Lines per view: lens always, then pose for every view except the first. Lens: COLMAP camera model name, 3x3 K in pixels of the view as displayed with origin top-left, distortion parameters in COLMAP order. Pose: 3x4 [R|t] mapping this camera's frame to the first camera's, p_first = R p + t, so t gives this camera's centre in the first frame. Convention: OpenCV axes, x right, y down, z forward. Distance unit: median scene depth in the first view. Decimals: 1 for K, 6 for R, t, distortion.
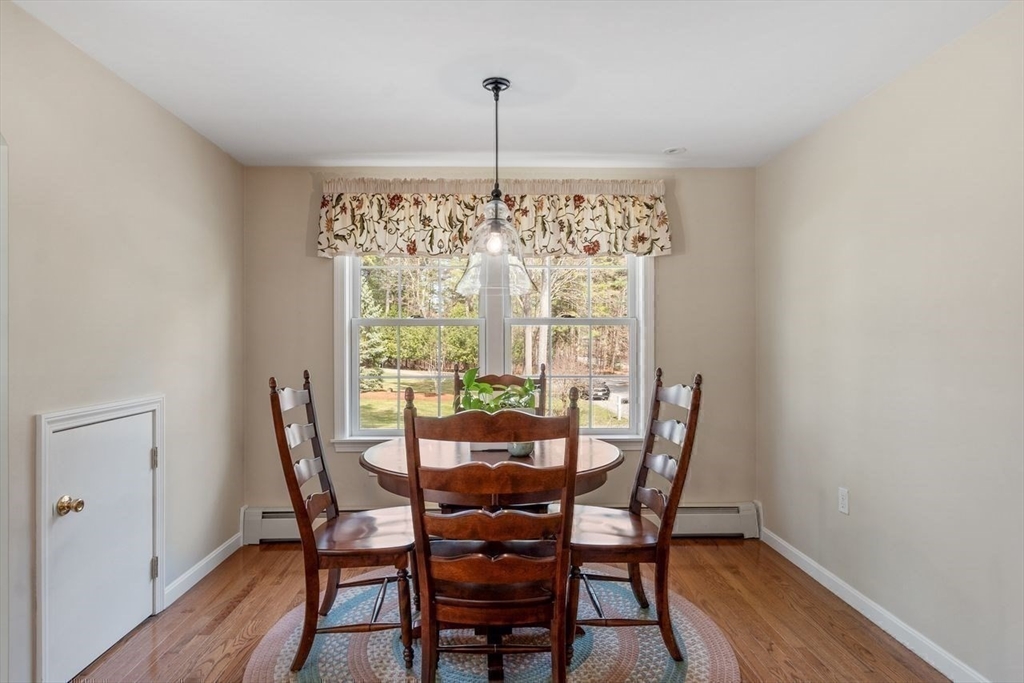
lens RADIAL K [[568.5, 0, 509.1], [0, 568.5, 340.5], [0, 0, 1]] dist [-0.013461, -0.001922]
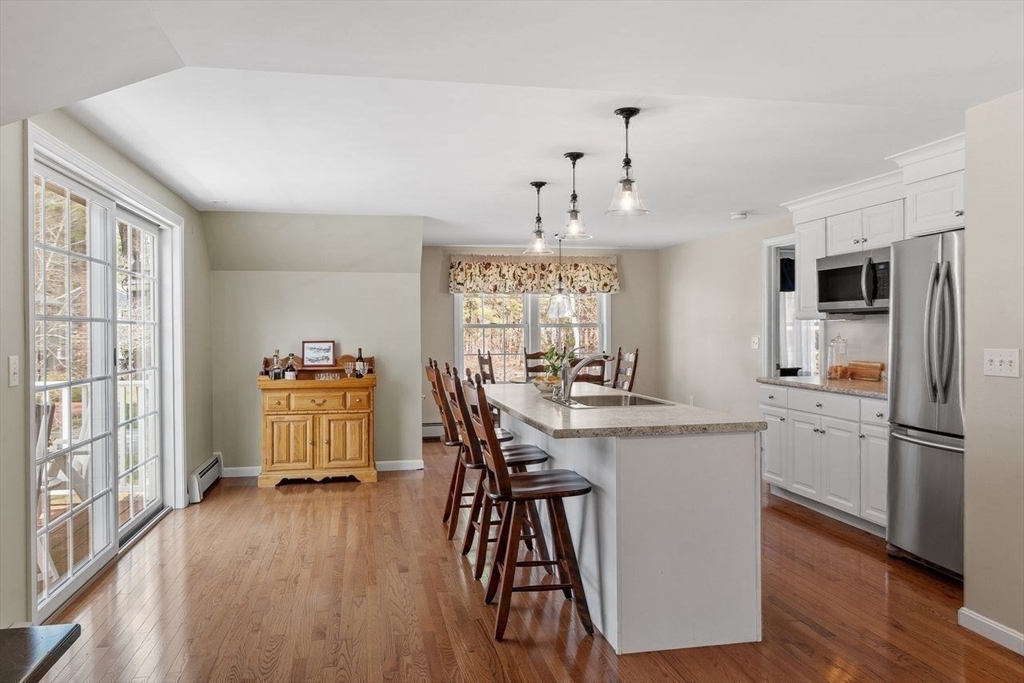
lens RADIAL K [[695.7, 0, 510.7], [0, 695.7, 341.0], [0, 0, 1]] dist [-0.001071, -0.000900]
pose [[0.982760, -0.008641, 0.184686, -0.571618], [0.005241, 0.999808, 0.018893, -0.027413], [-0.184813, -0.017599, 0.982616, -1.410881]]
